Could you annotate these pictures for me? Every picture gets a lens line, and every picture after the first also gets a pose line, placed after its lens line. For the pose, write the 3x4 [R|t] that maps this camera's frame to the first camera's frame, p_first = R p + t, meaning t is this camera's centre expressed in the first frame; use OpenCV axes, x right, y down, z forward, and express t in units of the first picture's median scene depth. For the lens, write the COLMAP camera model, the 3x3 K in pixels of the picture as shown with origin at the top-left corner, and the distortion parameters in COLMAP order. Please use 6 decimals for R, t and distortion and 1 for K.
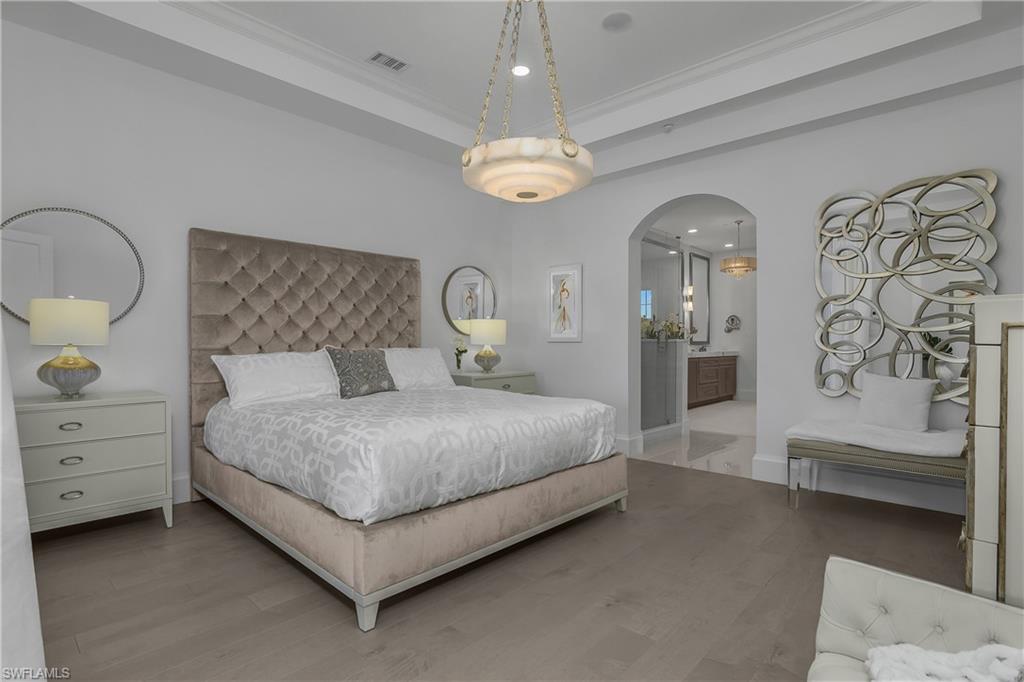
lens RADIAL K [[518.9, 0, 506.8], [0, 518.9, 343.6], [0, 0, 1]] dist [-0.005142, 0.000464]
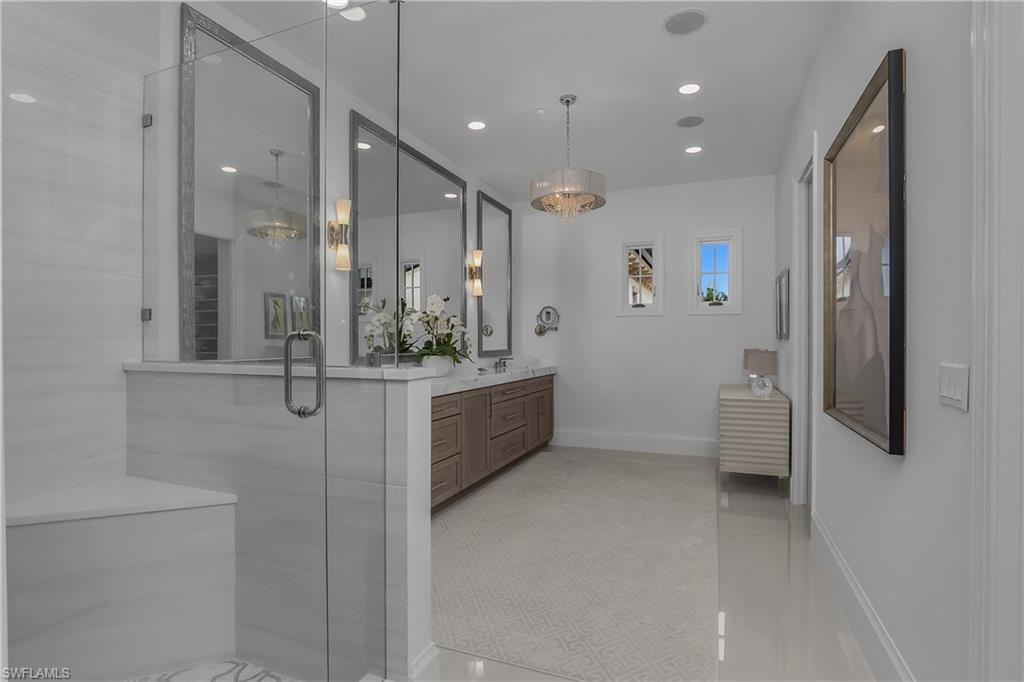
lens RADIAL K [[518.9, 0, 513.1], [0, 518.9, 341.8], [0, 0, 1]] dist [-0.005142, 0.000464]
pose [[0.930542, -0.001837, 0.366180, 0.185078], [0.003199, 0.999990, -0.003114, -0.012486], [-0.366171, 0.004069, 0.930539, 0.470594]]
